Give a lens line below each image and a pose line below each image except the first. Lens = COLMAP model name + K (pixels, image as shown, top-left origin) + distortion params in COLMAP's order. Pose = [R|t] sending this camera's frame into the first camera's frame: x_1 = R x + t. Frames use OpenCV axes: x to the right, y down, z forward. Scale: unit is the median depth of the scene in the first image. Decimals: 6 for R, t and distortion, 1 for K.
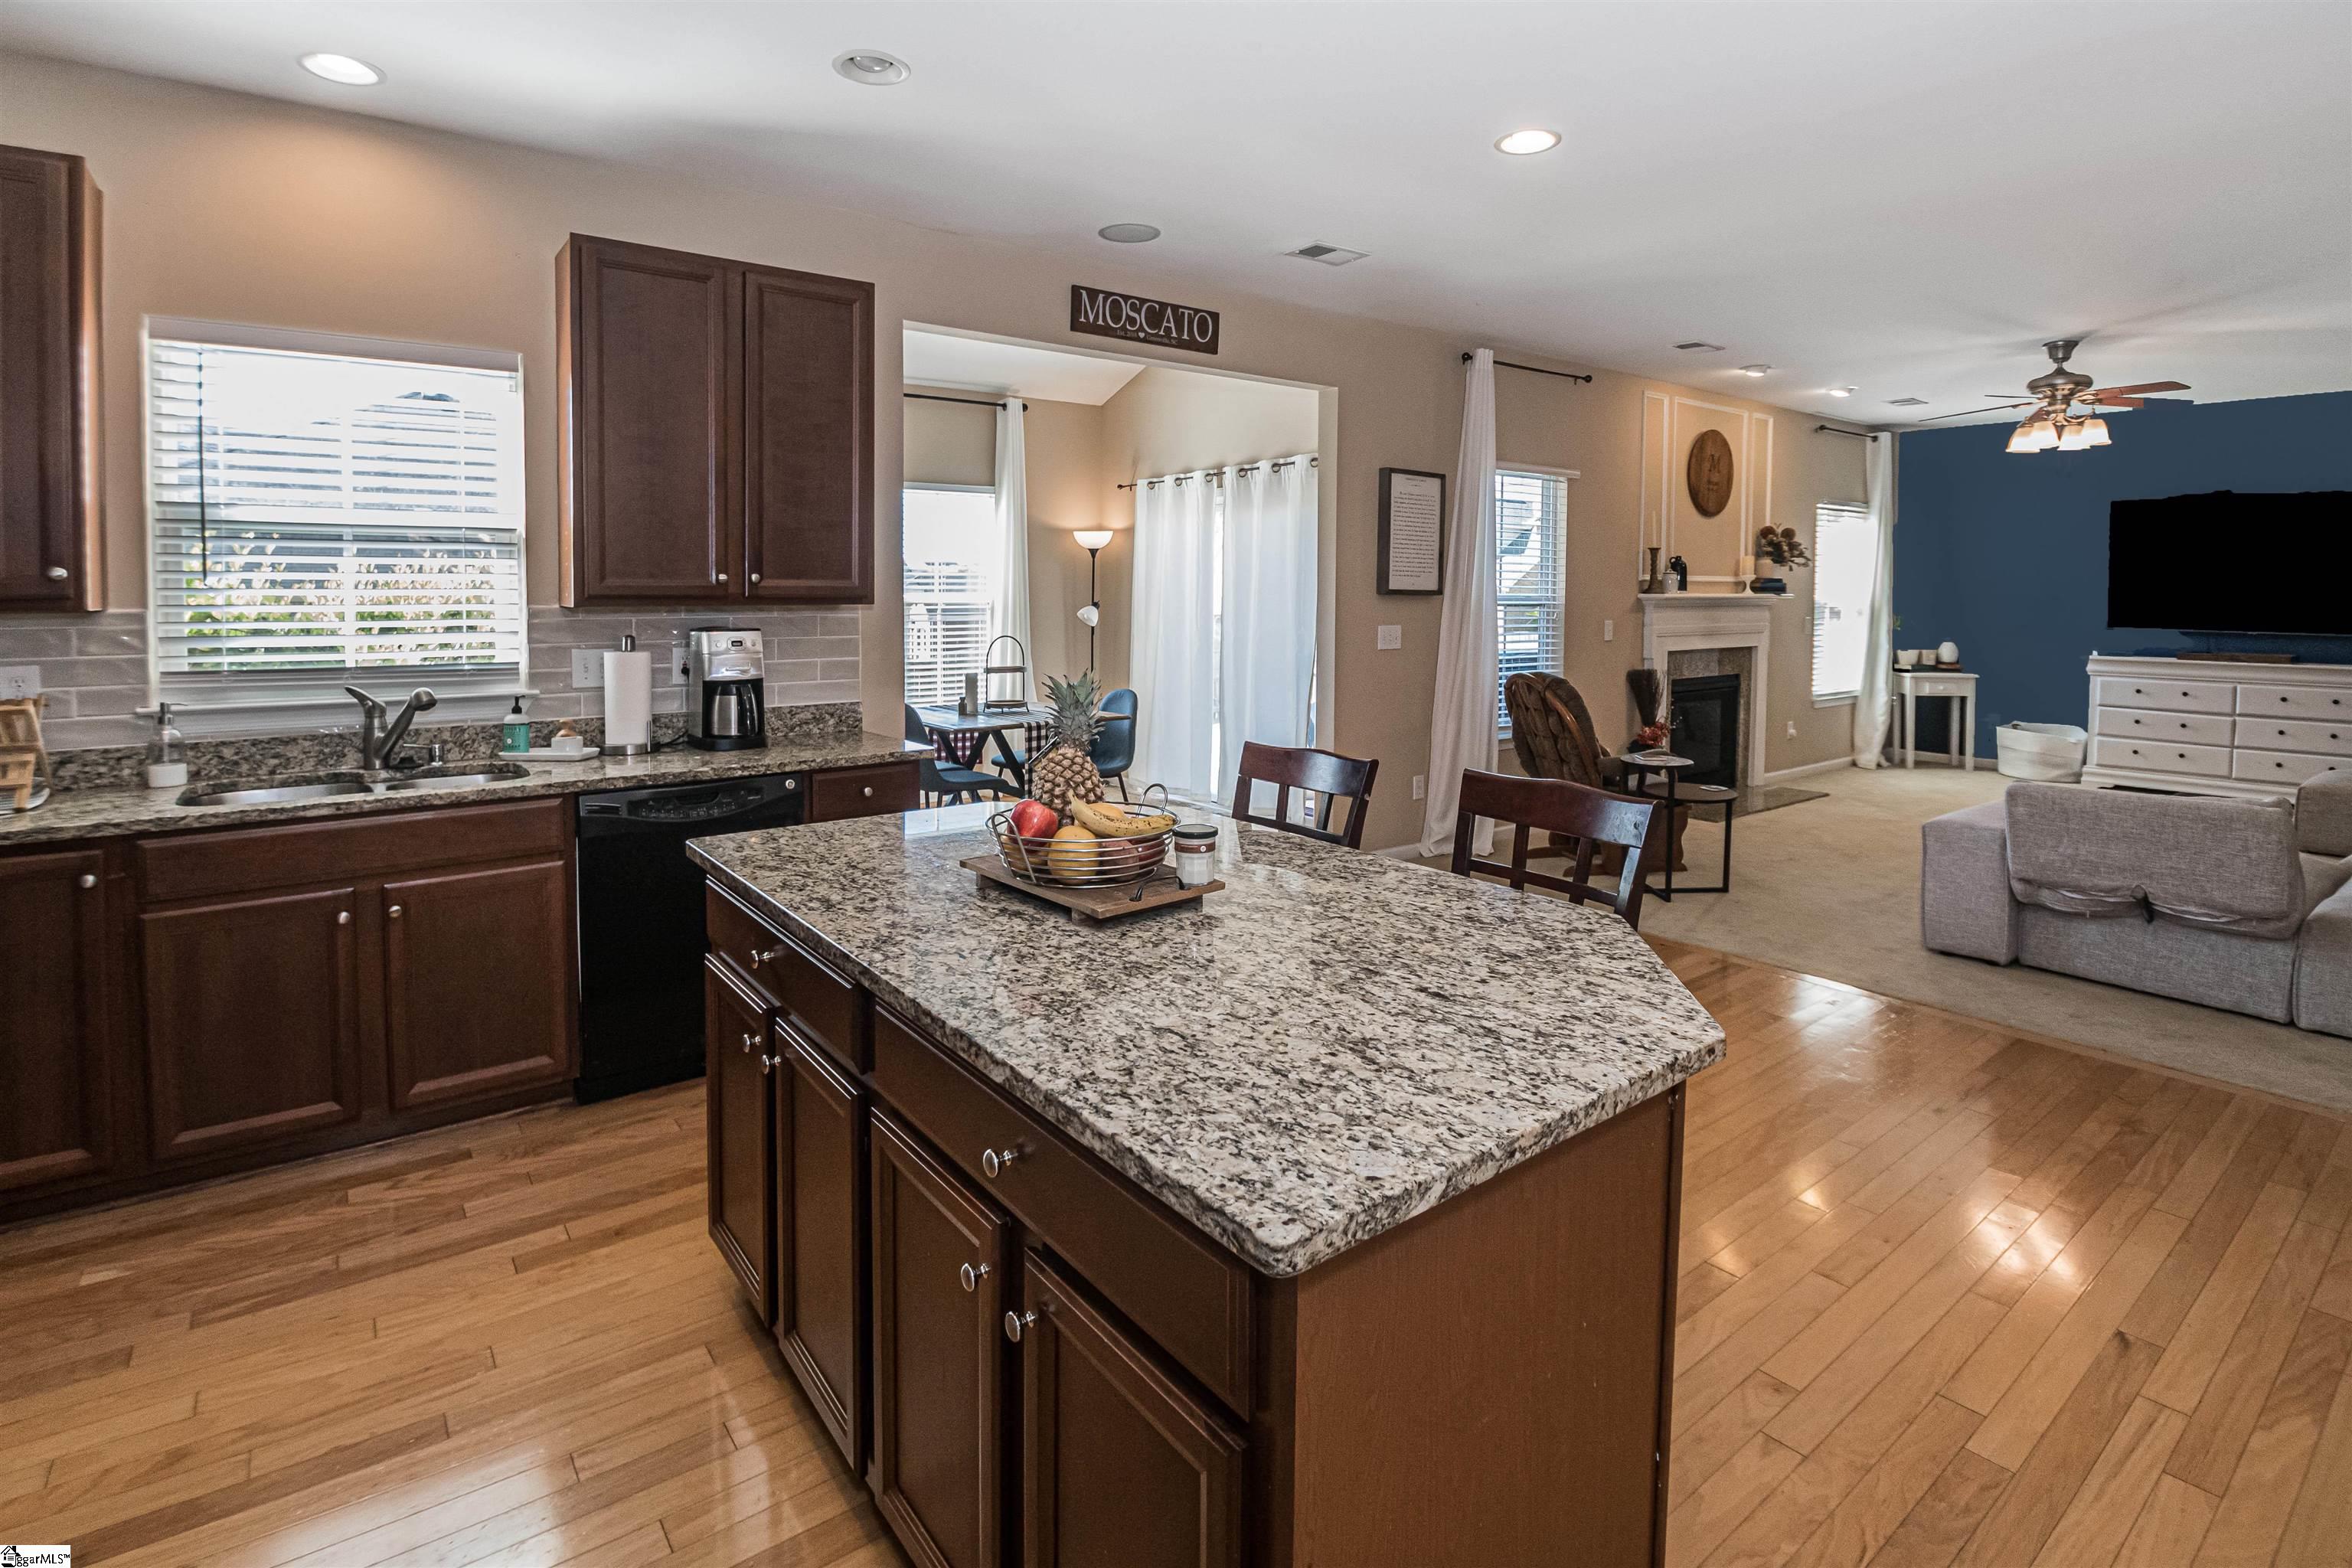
lens RADIAL K [[1183.0, 0, 1174.3], [0, 1183.0, 630.7], [0, 0, 1]] dist [-0.009508, -0.007167]
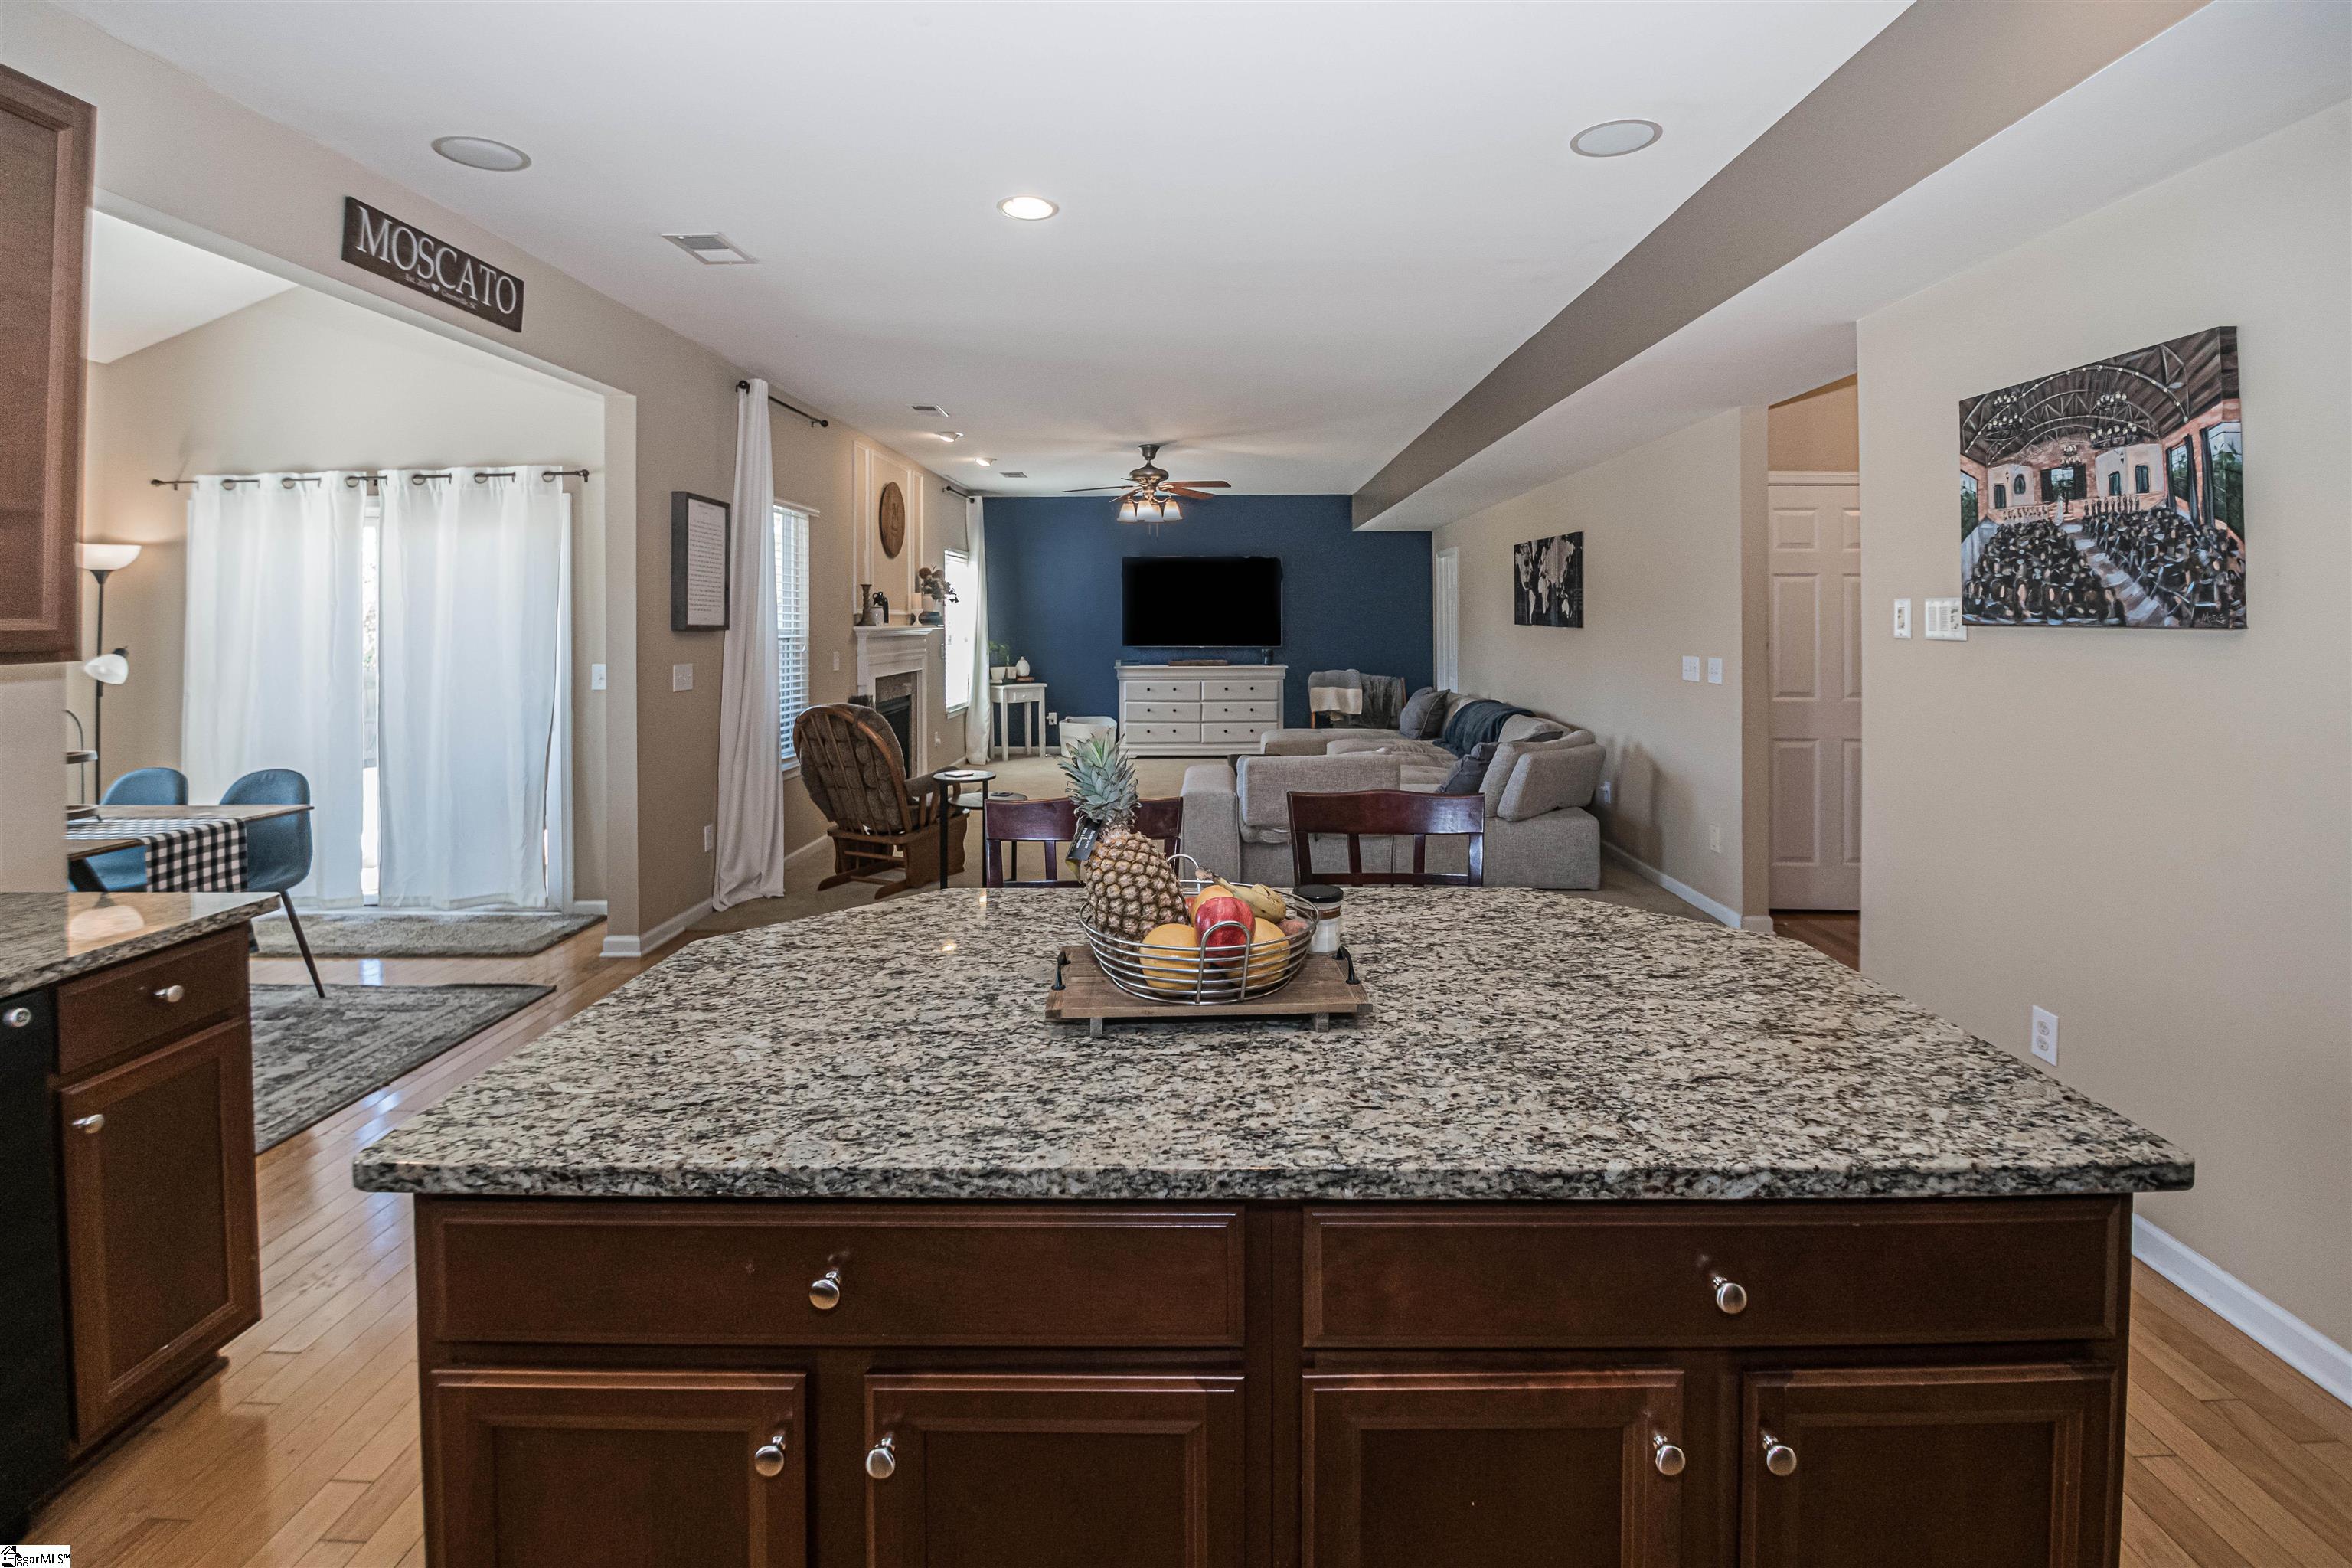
lens RADIAL K [[1057.1, 0, 1245.1], [0, 1057.1, 624.3], [0, 0, 1]] dist [-0.023417, -0.003083]
pose [[0.596244, -0.010351, 0.802737, -0.213626], [0.035457, 0.999281, -0.013451, -0.009710], [-0.802020, 0.036483, 0.596182, 0.178060]]
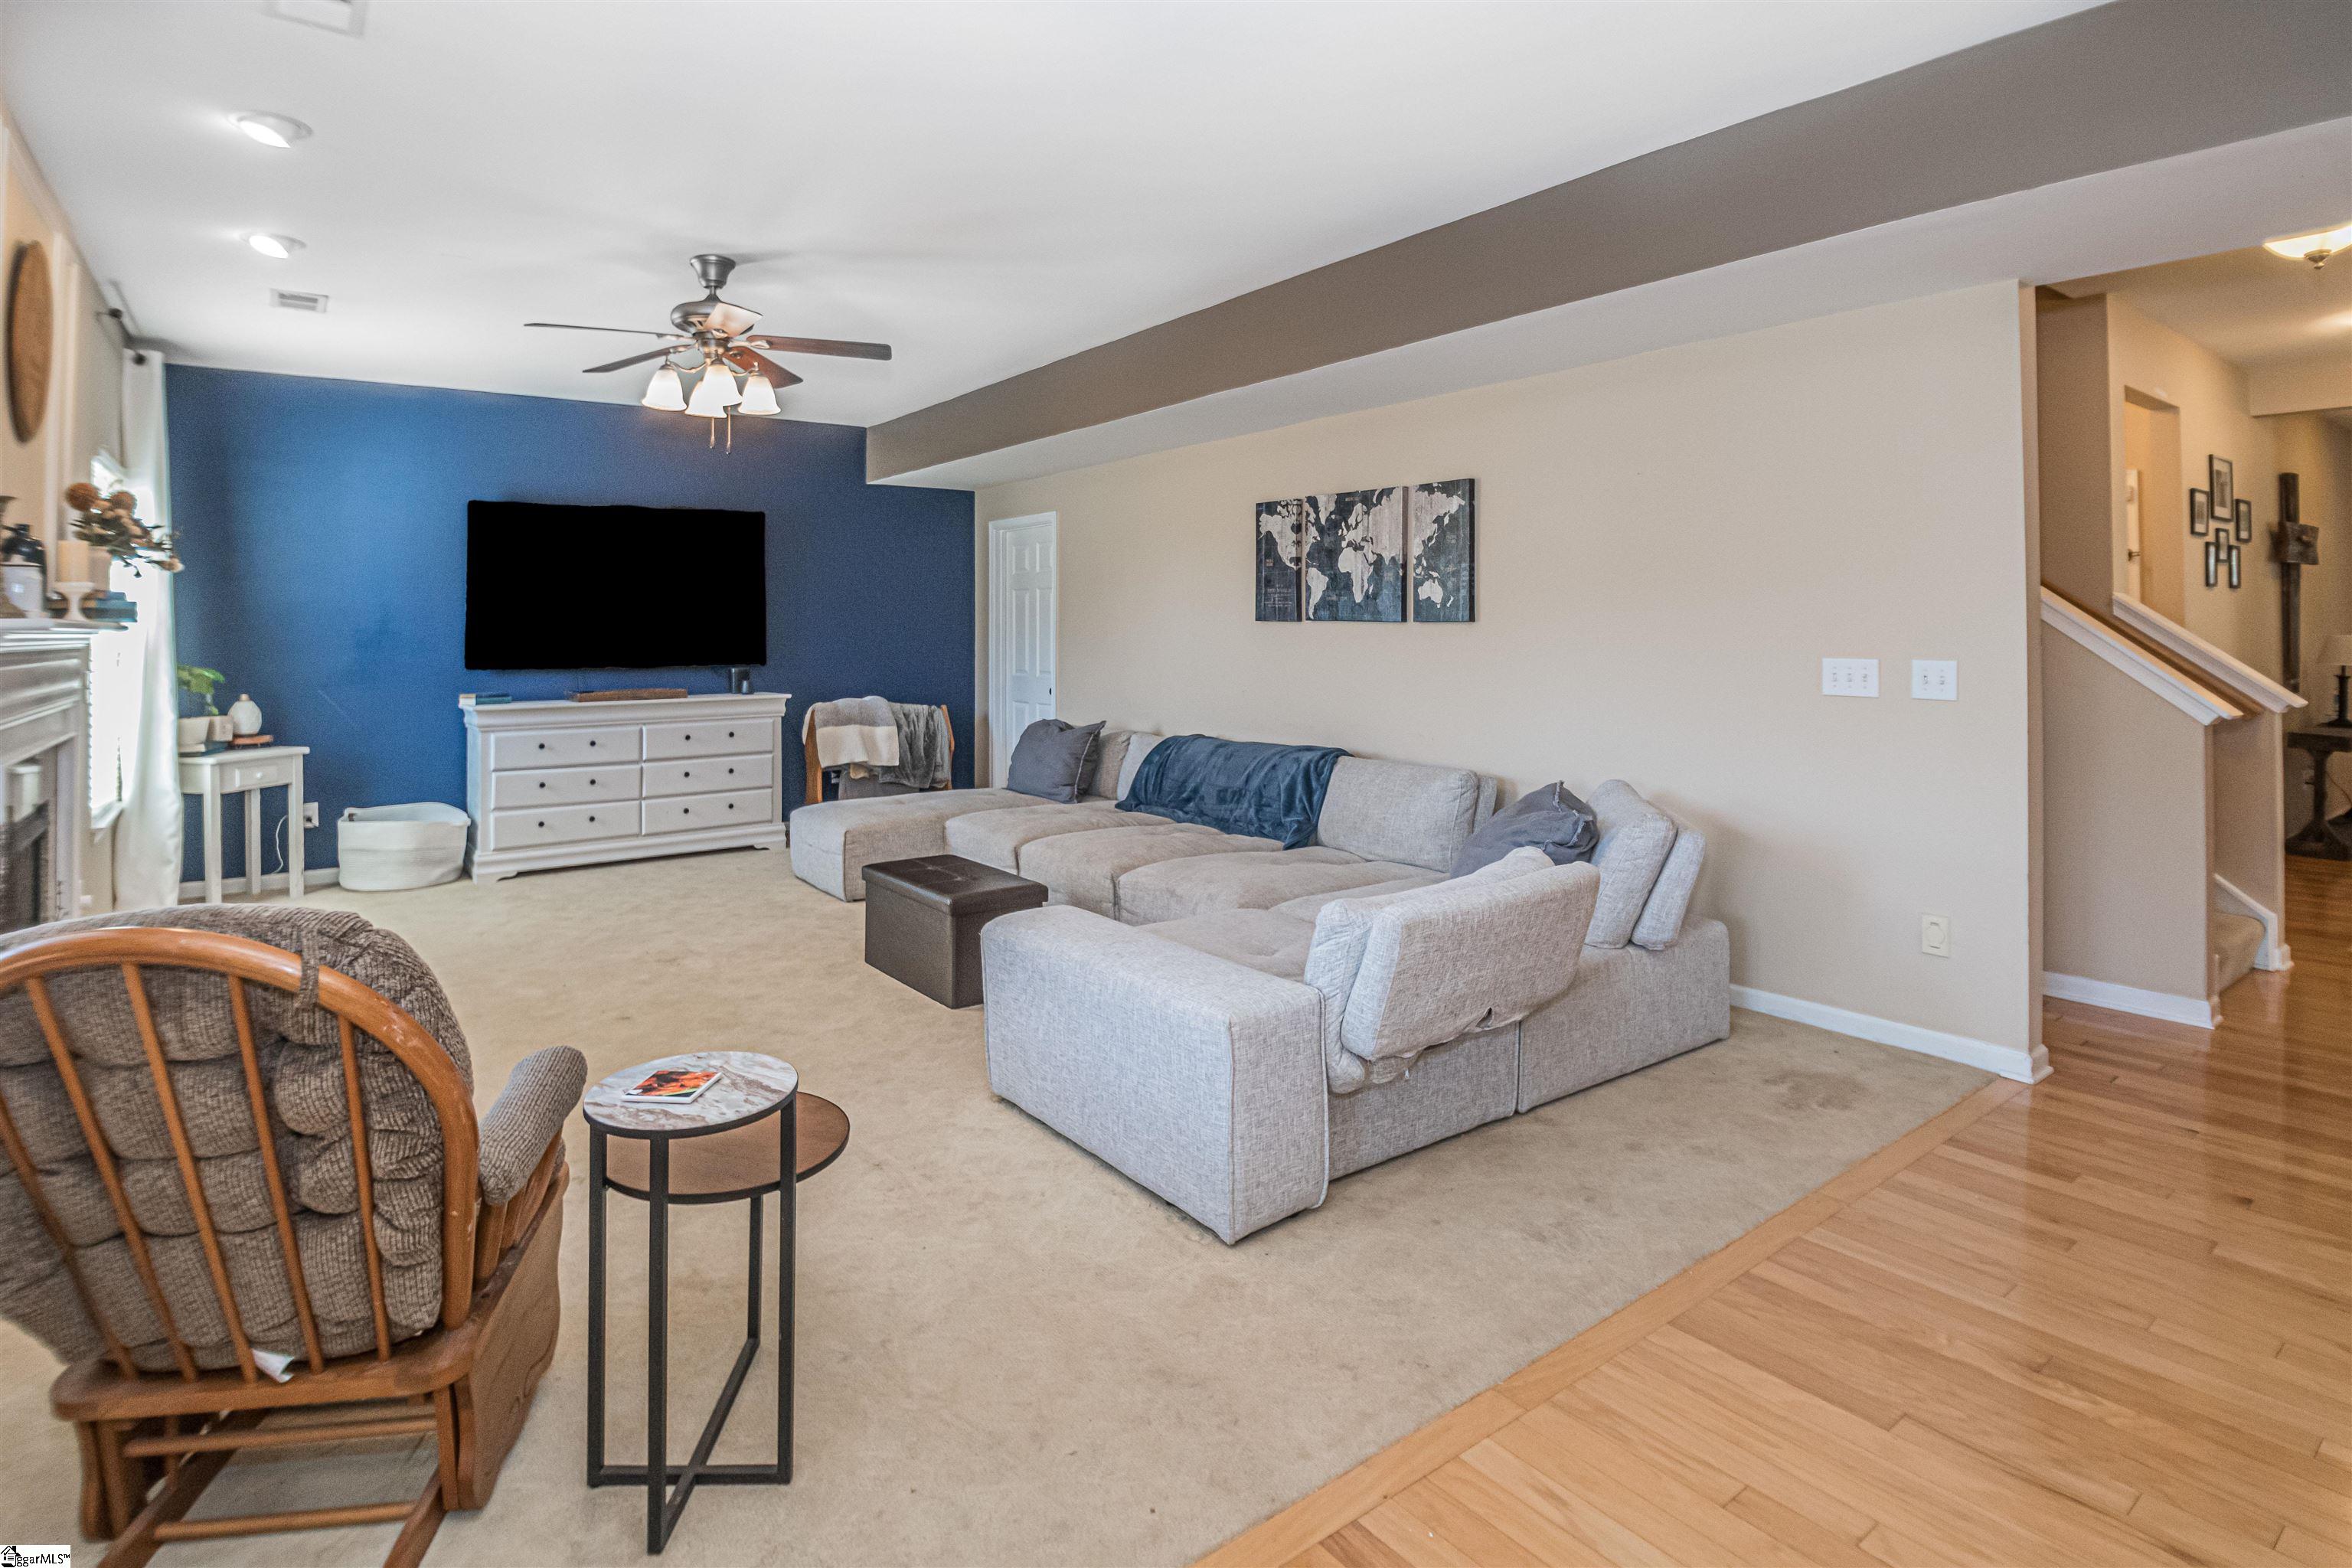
lens RADIAL K [[1183.6, 0, 1149.0], [0, 1183.6, 608.5], [0, 0, 1]] dist [-0.021732, -0.004680]
pose [[0.036800, 0.010230, 0.999270, 0.072745], [0.044086, 0.998957, -0.011850, -0.018724], [-0.998350, 0.044490, 0.036310, 0.798842]]
